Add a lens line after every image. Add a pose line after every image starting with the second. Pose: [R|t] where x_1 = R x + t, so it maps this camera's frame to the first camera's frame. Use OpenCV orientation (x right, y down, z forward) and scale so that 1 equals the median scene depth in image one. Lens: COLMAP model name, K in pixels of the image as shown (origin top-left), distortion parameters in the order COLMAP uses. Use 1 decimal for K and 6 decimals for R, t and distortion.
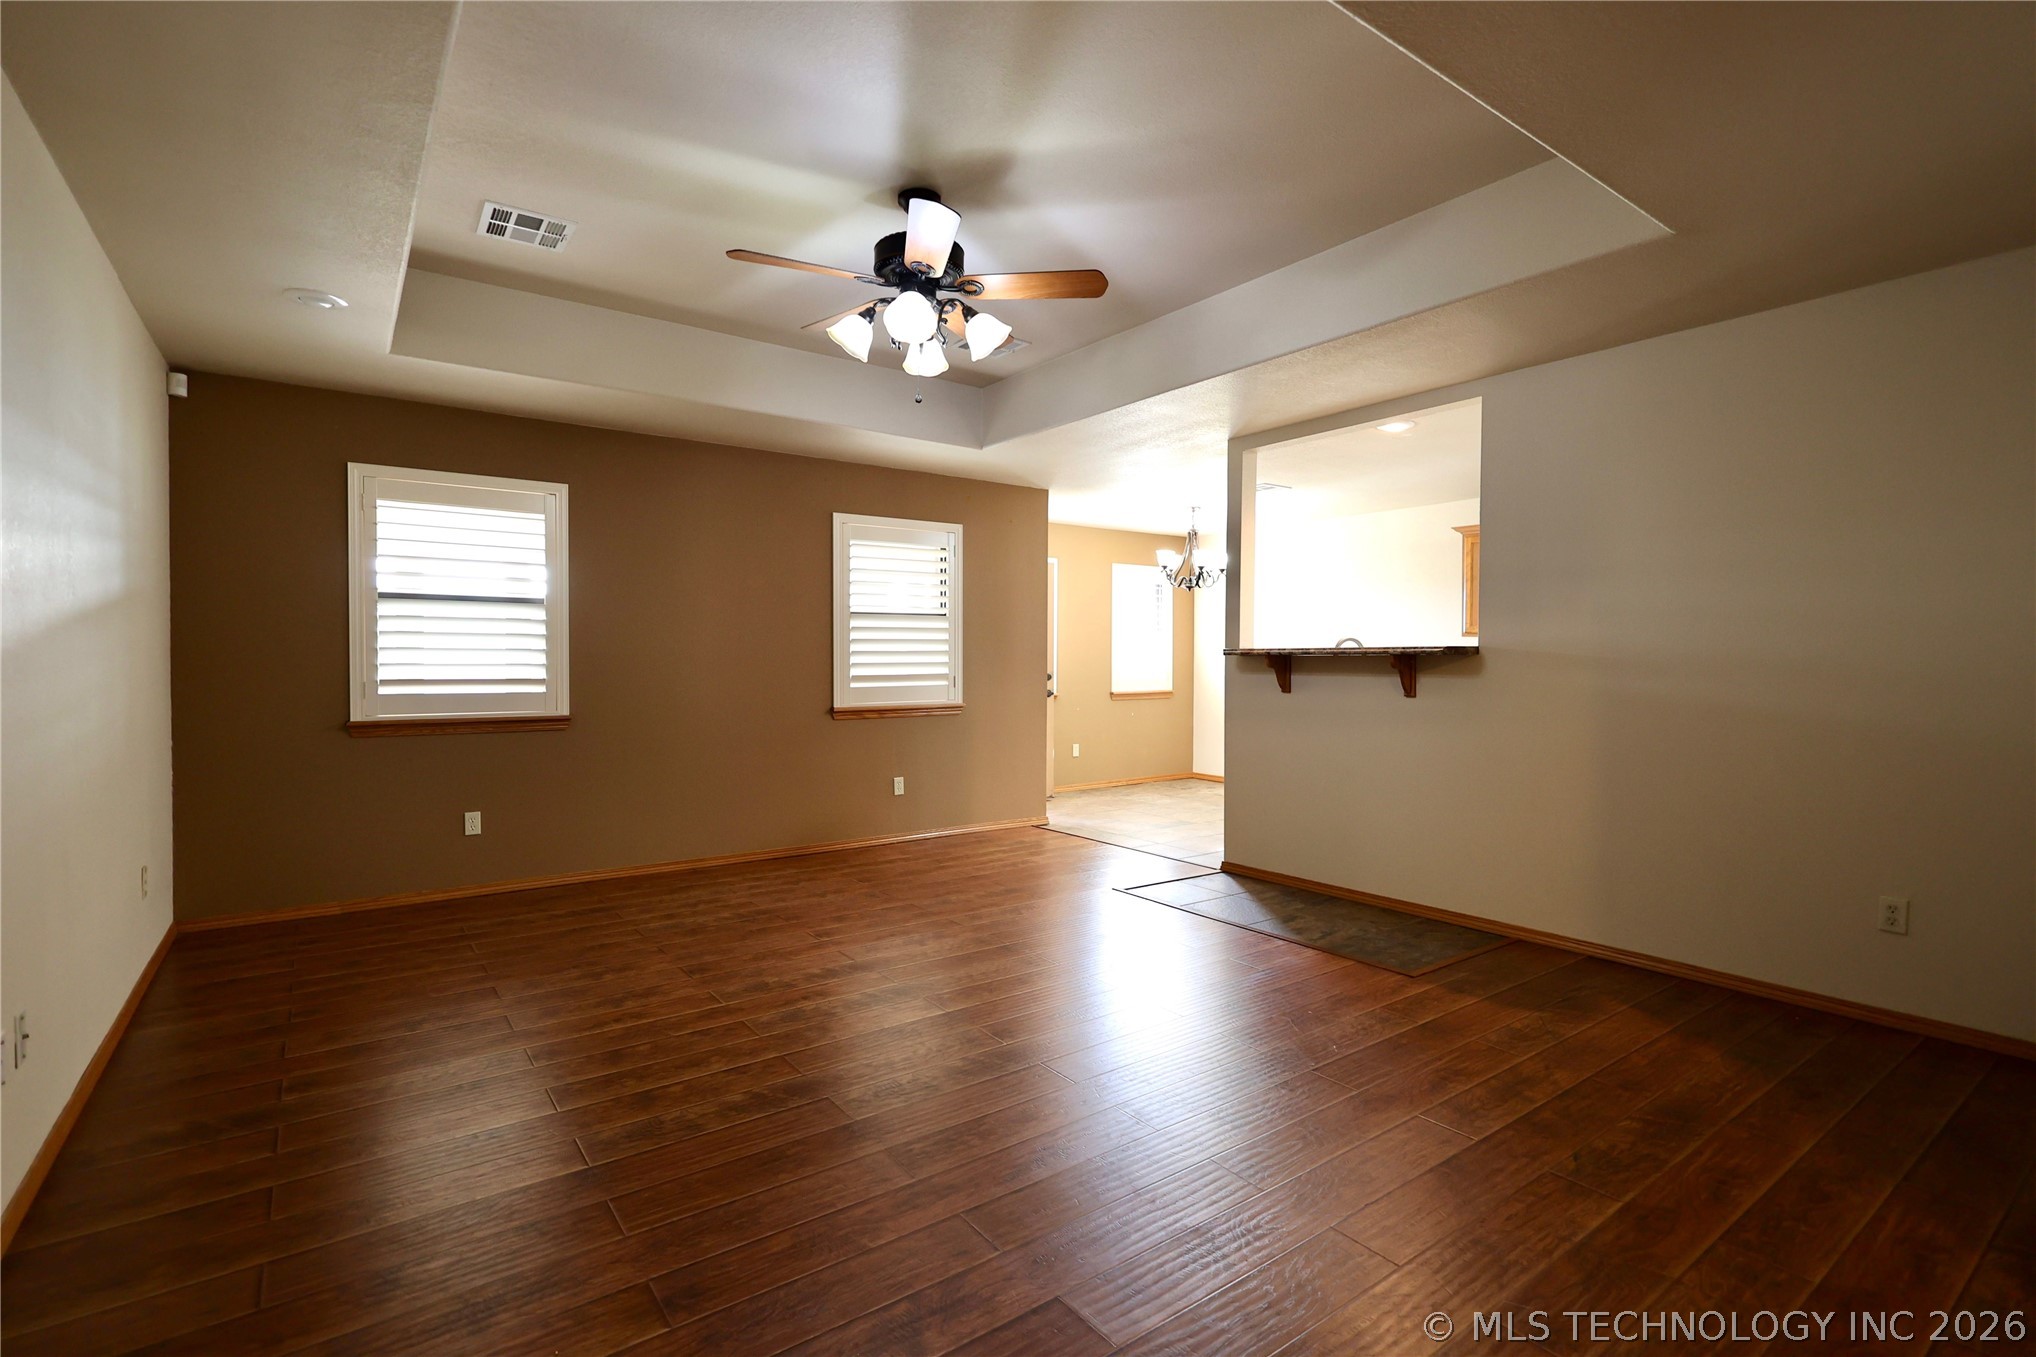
lens RADIAL K [[942.6, 0, 1013.9], [0, 942.6, 670.6], [0, 0, 1]] dist [-0.001034, 0.001241]
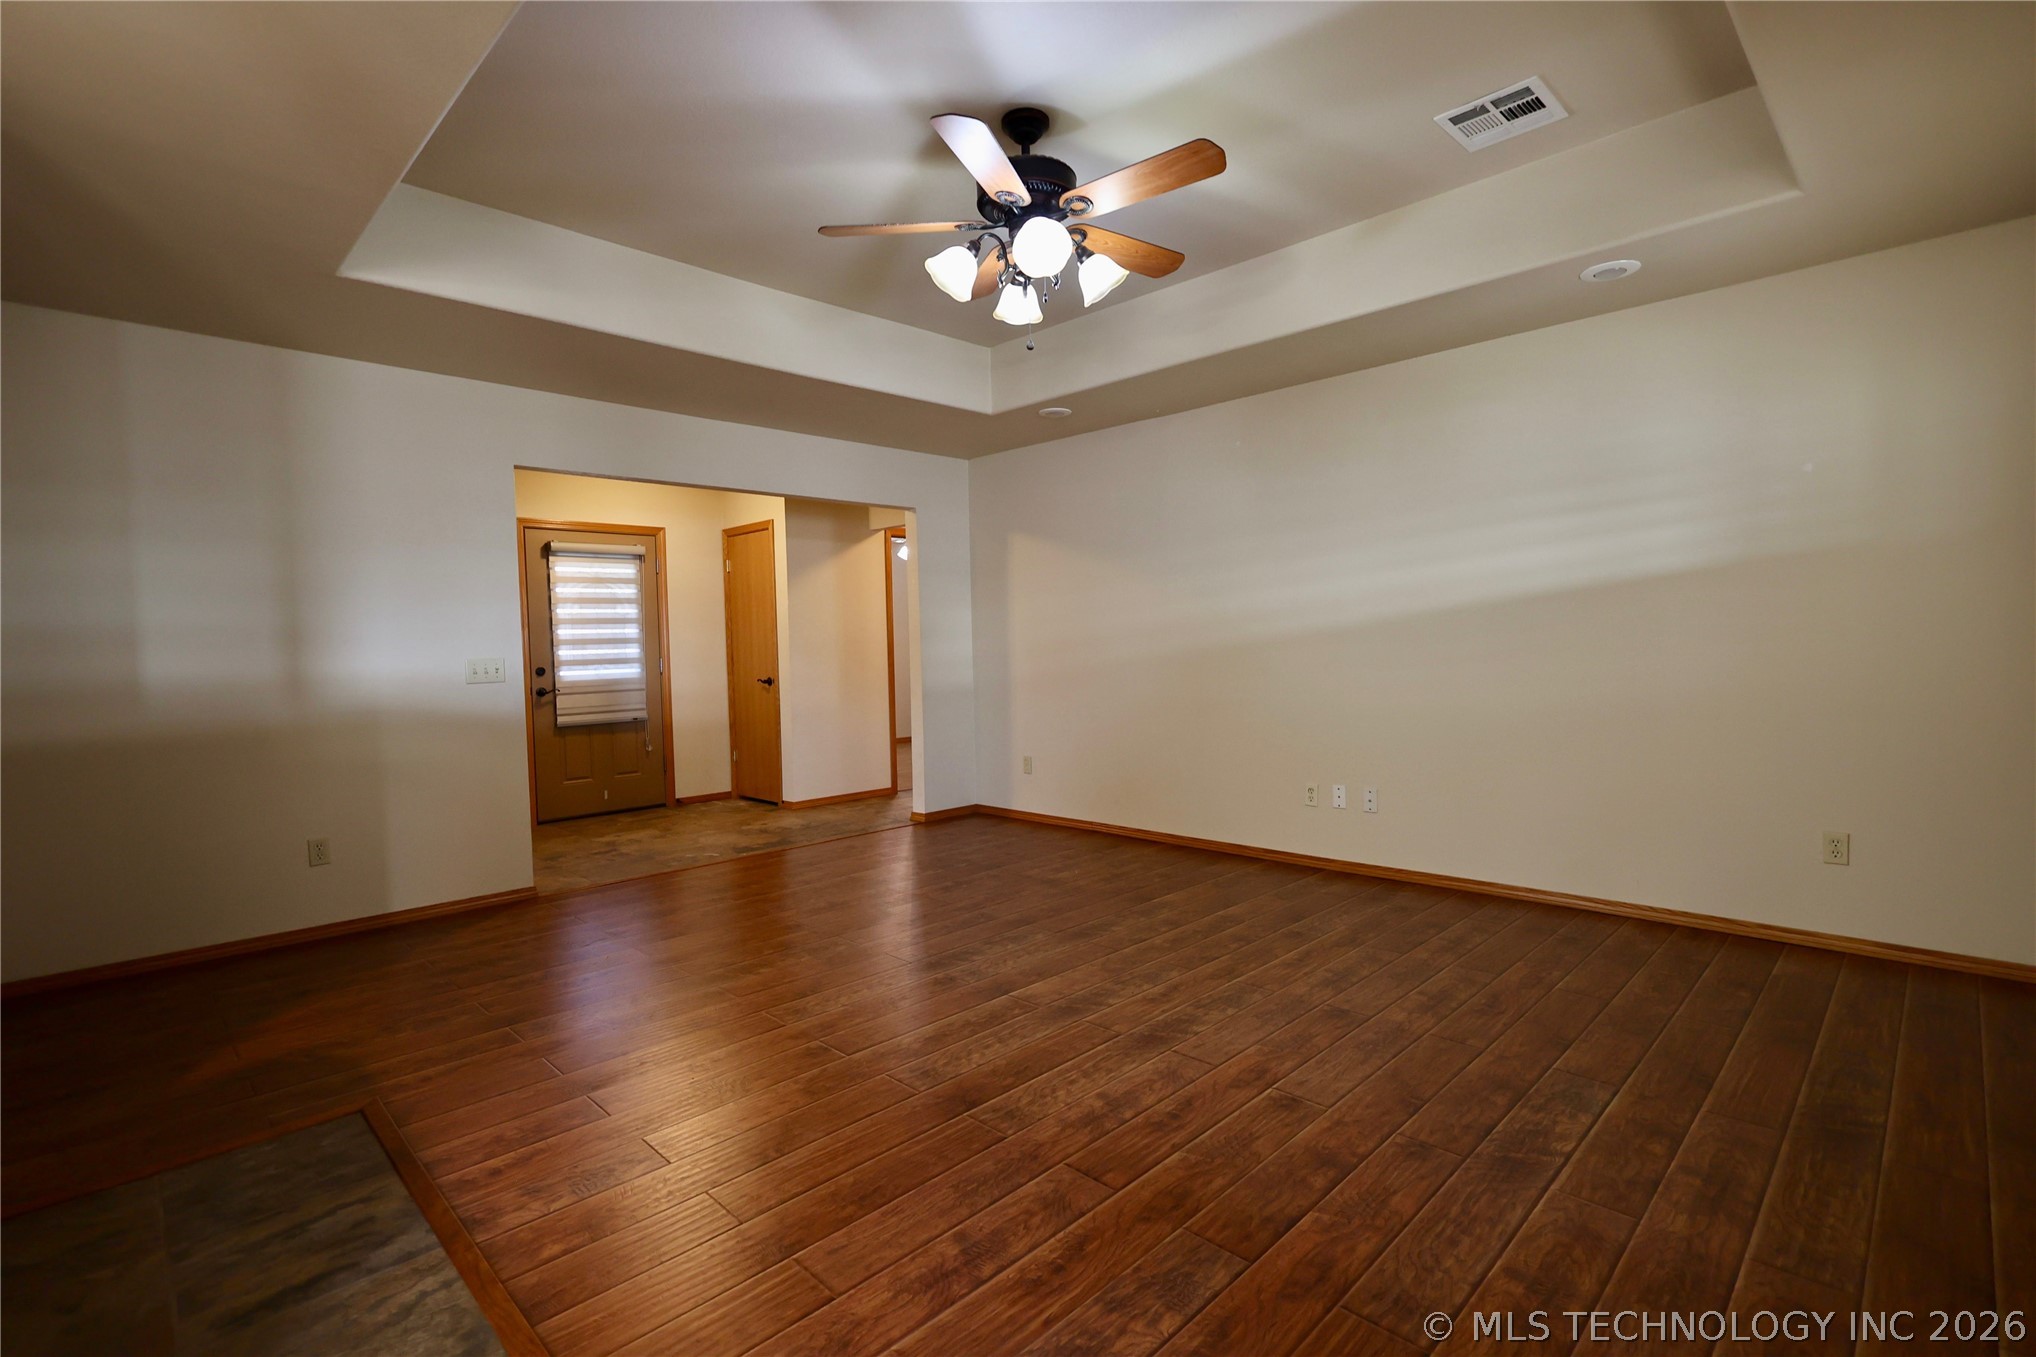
lens RADIAL K [[942.6, 0, 1024.1], [0, 942.6, 679.9], [0, 0, 1]] dist [-0.001034, 0.001241]
pose [[-0.988938, 0.026072, -0.146023, 0.039556], [0.018653, 0.998475, 0.051951, -0.012966], [0.147155, 0.048653, -0.987916, 1.718086]]
